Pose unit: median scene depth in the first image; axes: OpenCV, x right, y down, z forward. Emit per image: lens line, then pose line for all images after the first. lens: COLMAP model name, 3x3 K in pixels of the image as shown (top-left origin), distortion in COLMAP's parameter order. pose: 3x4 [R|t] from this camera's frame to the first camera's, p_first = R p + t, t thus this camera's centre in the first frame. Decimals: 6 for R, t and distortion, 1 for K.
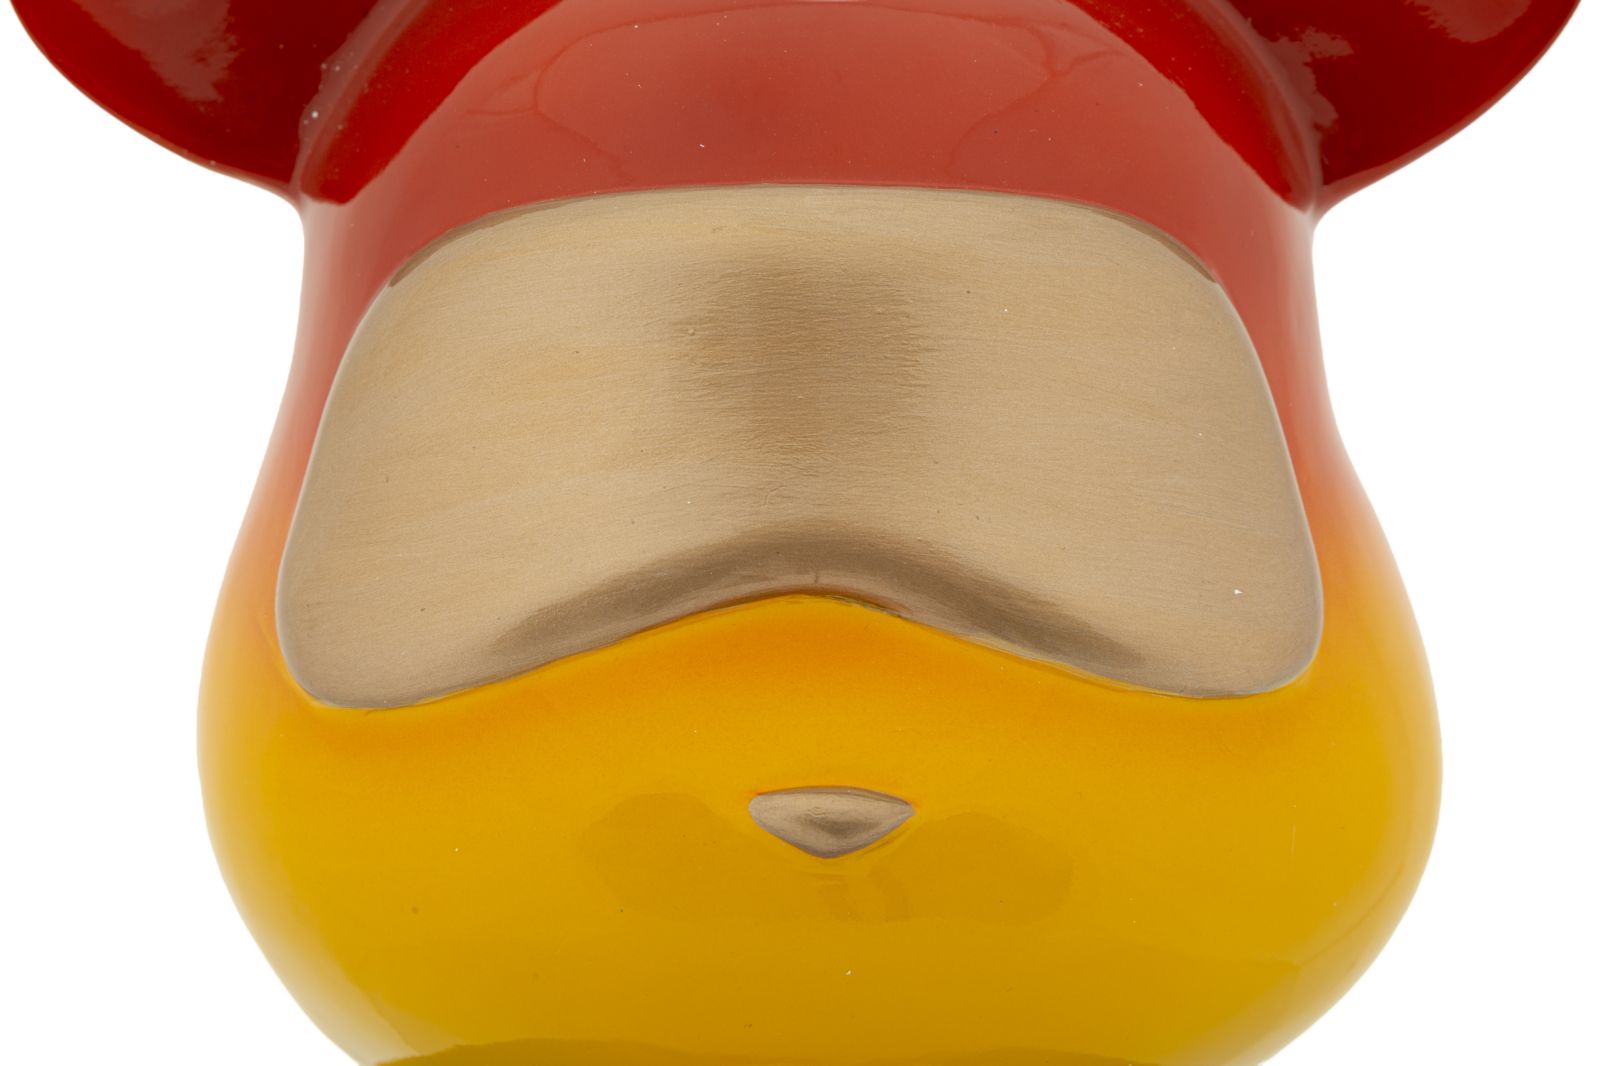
lens RADIAL K [[4835.4, 0, 801.0], [0, 4835.4, 532.4], [0, 0, 1]] dist [-0.407107, 0.000000]
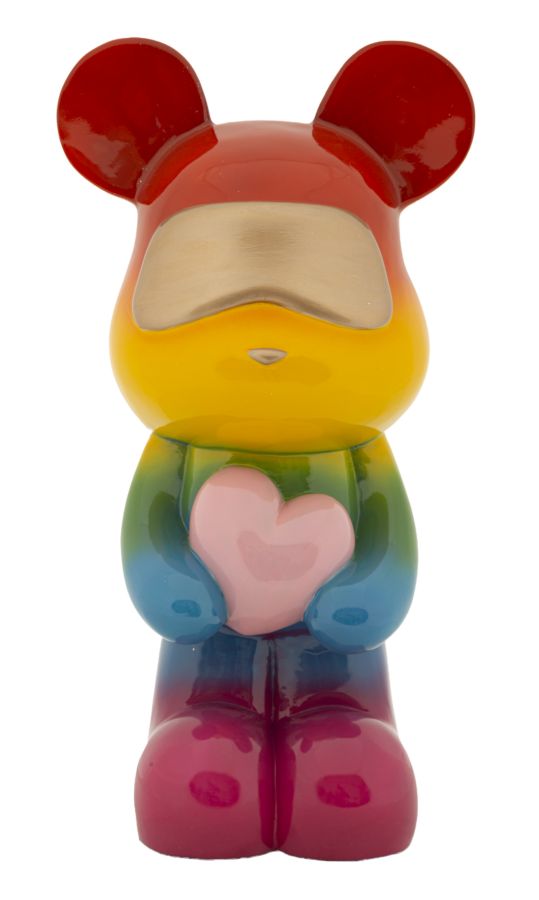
lens RADIAL K [[2808.2, 0, 327.3], [0, 2808.2, 439.7], [0, 0, 1]] dist [0.925491, 0.000000]
pose [[0.999751, 0.007781, -0.020918, 0.105030], [-0.007503, 0.999883, 0.013351, 0.095258], [0.021020, -0.013191, 0.999692, -1.371751]]
